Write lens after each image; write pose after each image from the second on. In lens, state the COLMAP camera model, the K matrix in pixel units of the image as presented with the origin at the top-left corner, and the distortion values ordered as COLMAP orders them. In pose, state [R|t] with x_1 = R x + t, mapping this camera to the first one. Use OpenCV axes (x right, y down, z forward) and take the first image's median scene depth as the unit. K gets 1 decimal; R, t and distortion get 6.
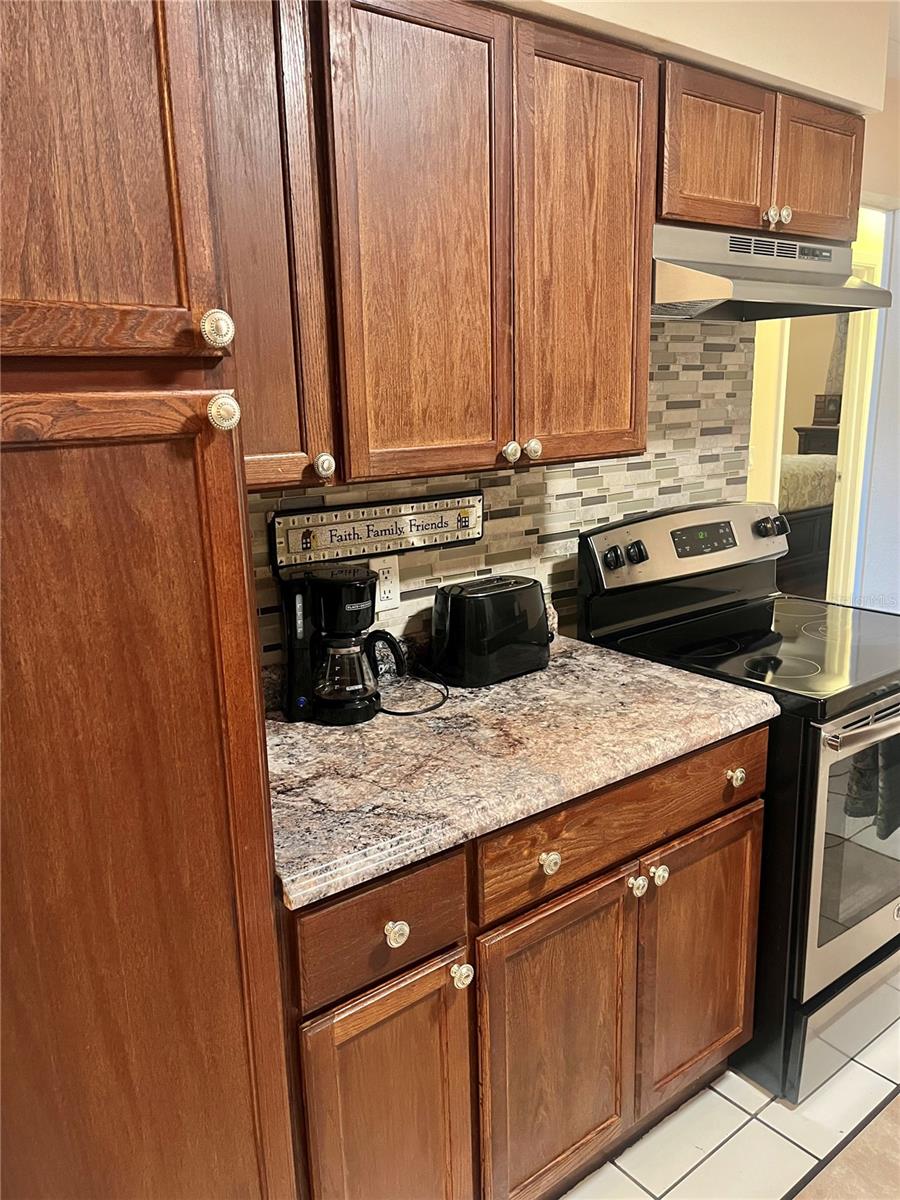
lens RADIAL K [[923.9, 0, 457.7], [0, 923.9, 598.5], [0, 0, 1]] dist [-0.008076, -0.016386]
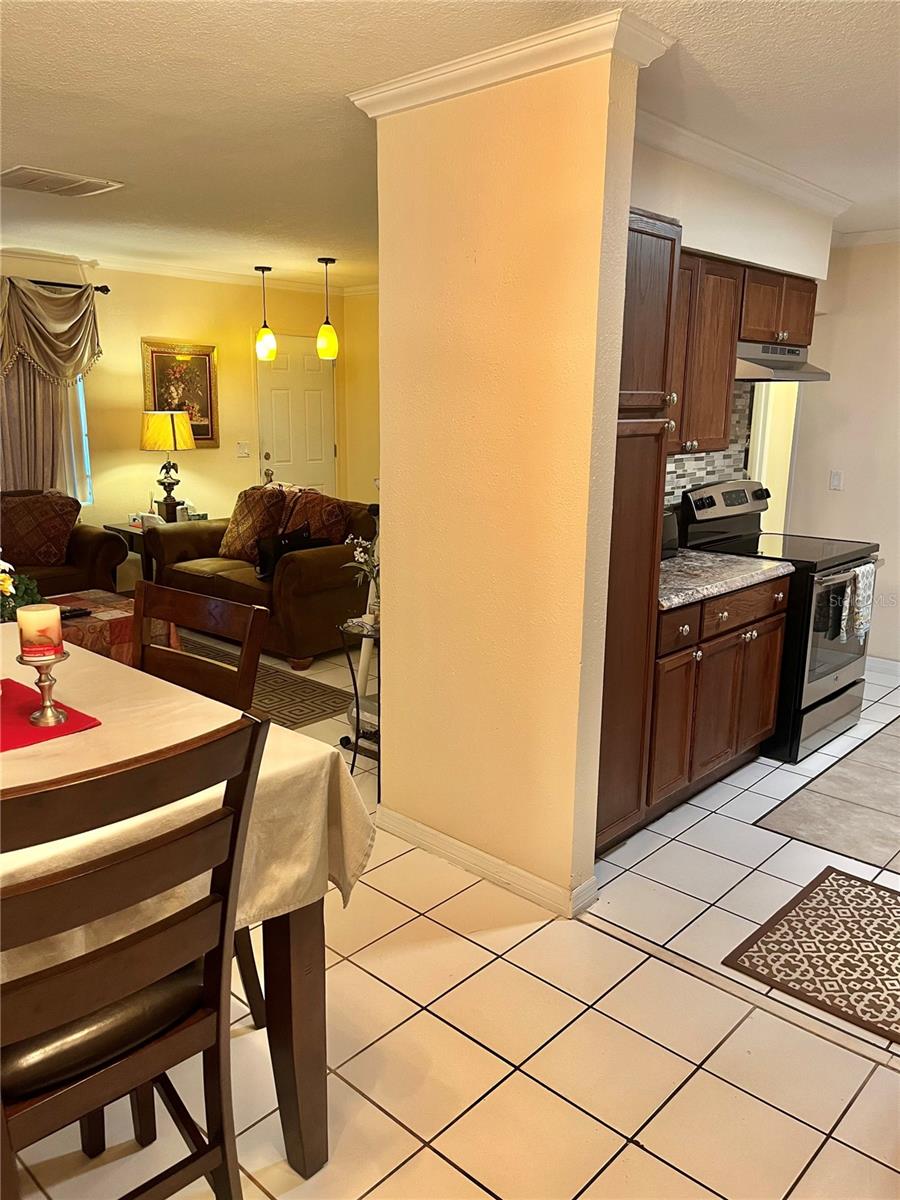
lens RADIAL K [[923.9, 0, 442.5], [0, 923.9, 603.6], [0, 0, 1]] dist [-0.008076, -0.016386]
pose [[0.989143, 0.006106, 0.146827, -0.721610], [-0.005263, 0.999967, -0.006128, 0.200094], [-0.146859, 0.005288, 0.989143, -0.939284]]
